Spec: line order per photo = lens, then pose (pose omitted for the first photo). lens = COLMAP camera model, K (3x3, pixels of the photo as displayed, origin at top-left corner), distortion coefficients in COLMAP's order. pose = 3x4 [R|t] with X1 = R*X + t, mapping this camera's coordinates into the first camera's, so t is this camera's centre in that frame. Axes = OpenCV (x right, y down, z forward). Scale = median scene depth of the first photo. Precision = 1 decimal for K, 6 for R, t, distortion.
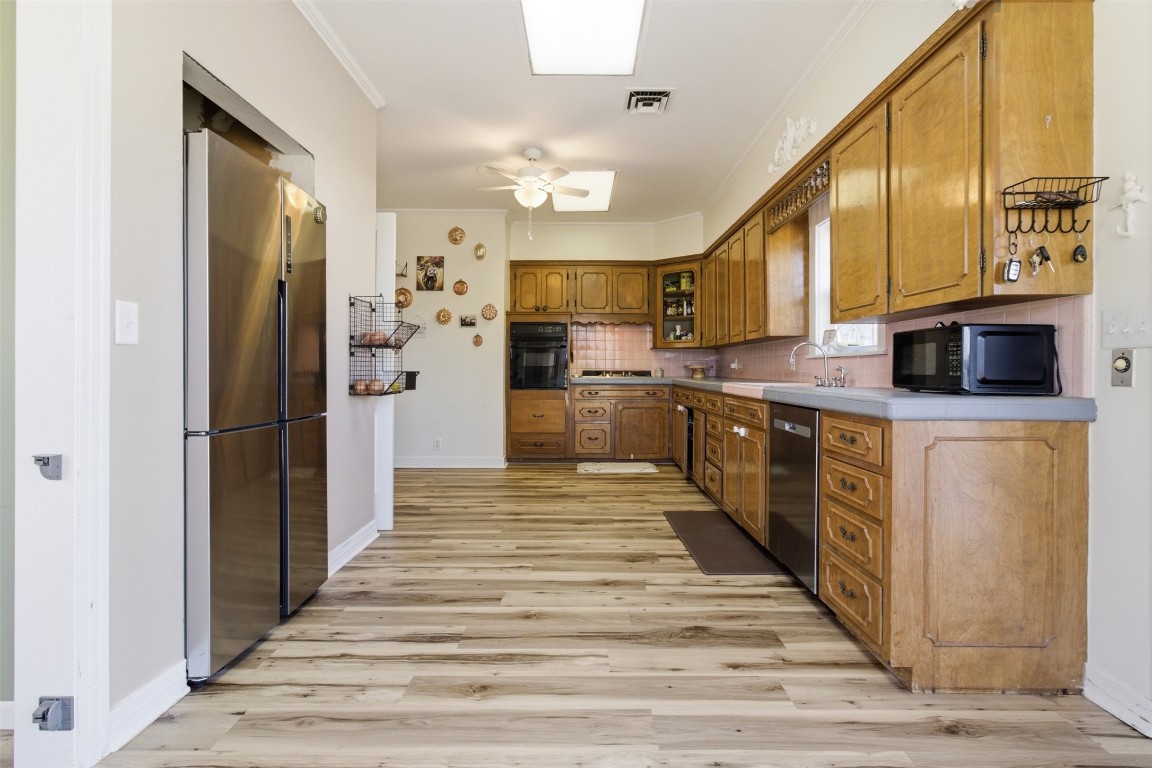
lens RADIAL K [[545.9, 0, 582.3], [0, 545.9, 369.5], [0, 0, 1]] dist [0.000366, 0.000283]
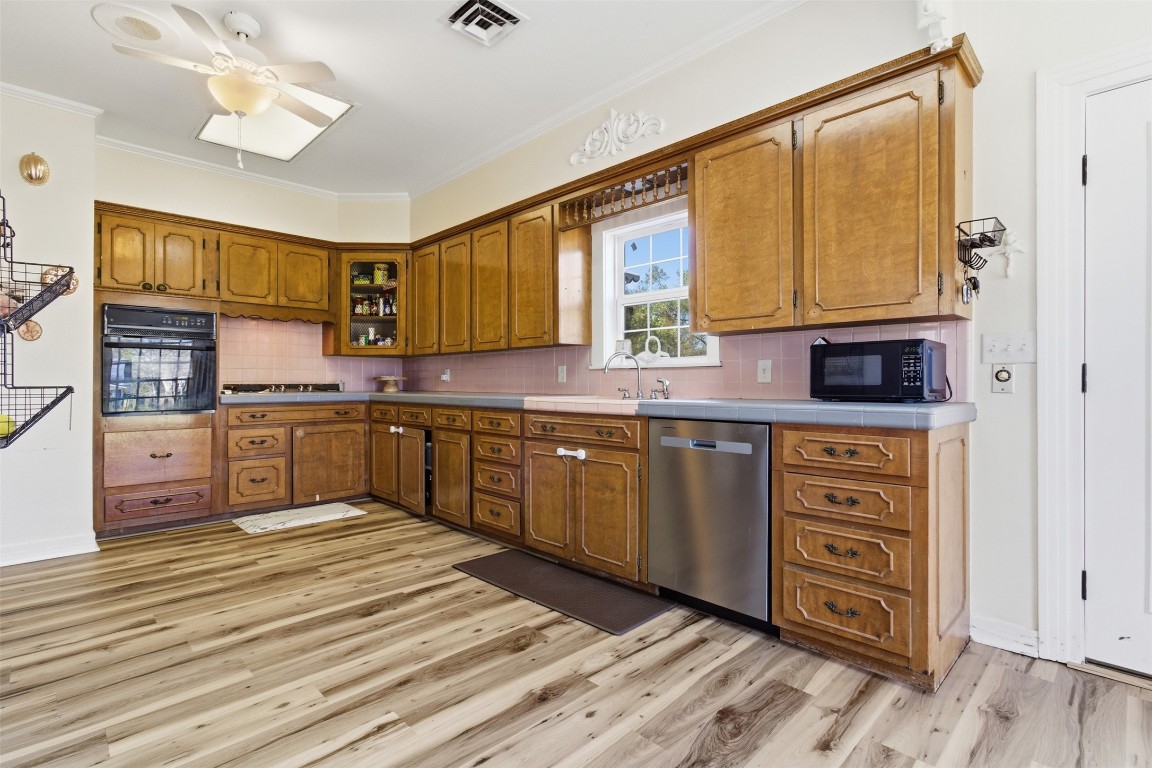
lens RADIAL K [[542.9, 0, 576.0], [0, 542.9, 384.0], [0, 0, 1]] dist [-0.028424, 0.021574]
pose [[0.714791, -0.004382, 0.699325, -0.241205], [0.002497, 0.999990, 0.003715, 0.000952], [-0.699334, -0.000909, 0.714794, 0.306526]]
